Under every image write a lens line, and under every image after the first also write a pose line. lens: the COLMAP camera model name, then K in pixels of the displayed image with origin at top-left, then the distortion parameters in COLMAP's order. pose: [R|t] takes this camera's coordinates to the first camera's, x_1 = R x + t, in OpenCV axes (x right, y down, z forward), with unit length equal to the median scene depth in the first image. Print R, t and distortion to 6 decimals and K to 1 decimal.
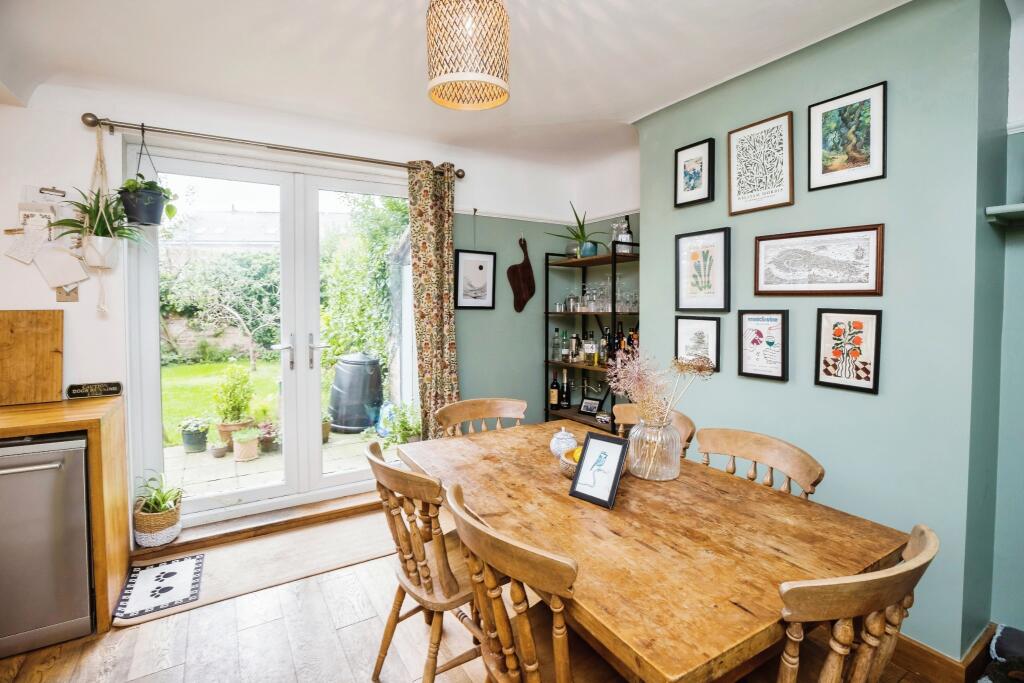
lens RADIAL K [[487.8, 0, 505.3], [0, 487.8, 319.7], [0, 0, 1]] dist [-0.025259, 0.000442]
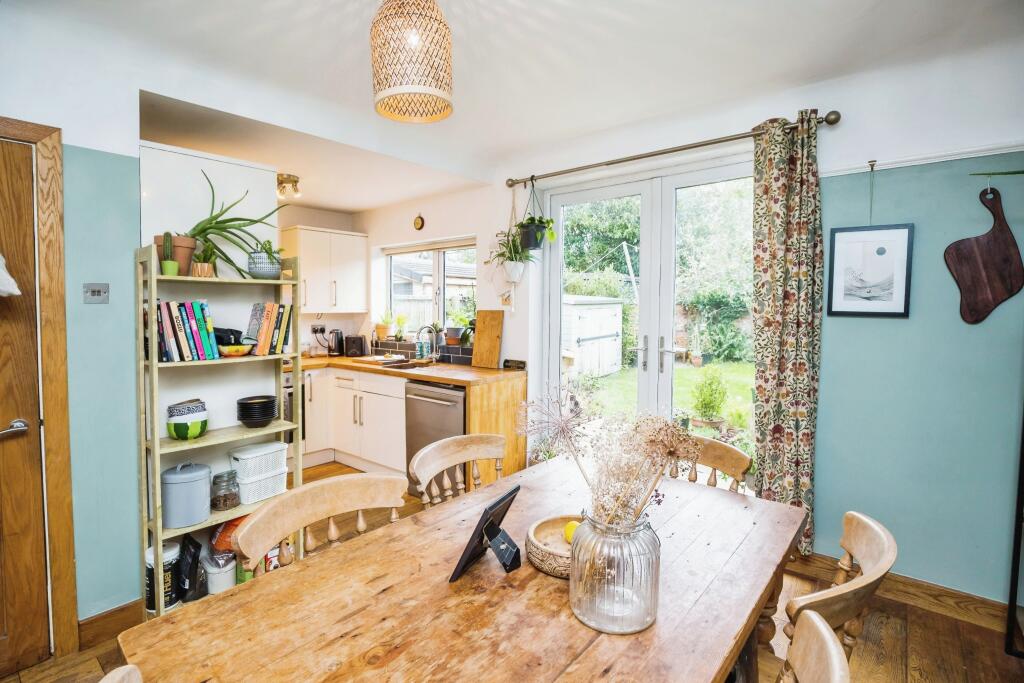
lens RADIAL K [[487.8, 0, 505.3], [0, 487.8, 319.7], [0, 0, 1]] dist [-0.025259, 0.000442]
pose [[0.325258, 0.028845, -0.945185, 0.573218], [-0.031318, 0.999315, 0.019720, -0.021748], [0.945107, 0.023187, 0.325939, 0.498225]]
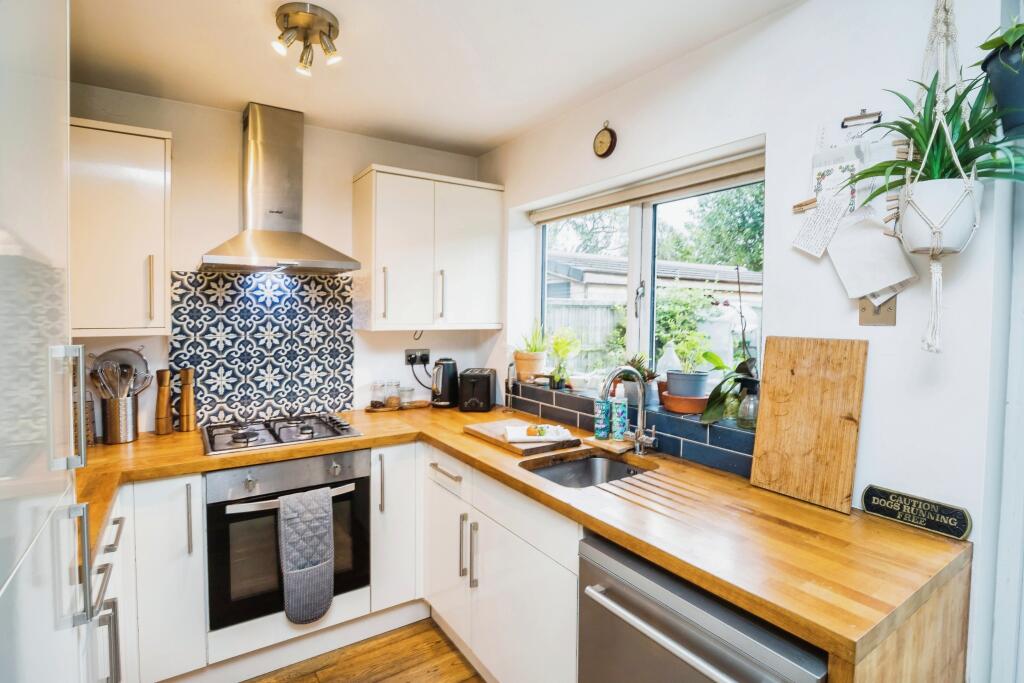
lens RADIAL K [[508.9, 0, 530.6], [0, 508.9, 328.6], [0, 0, 1]] dist [-0.028985, 0.000335]
pose [[0.081201, 0.037455, -0.995994, -0.412960], [-0.041500, 0.998554, 0.034168, -0.037989], [0.995833, 0.038560, 0.082638, 0.592321]]
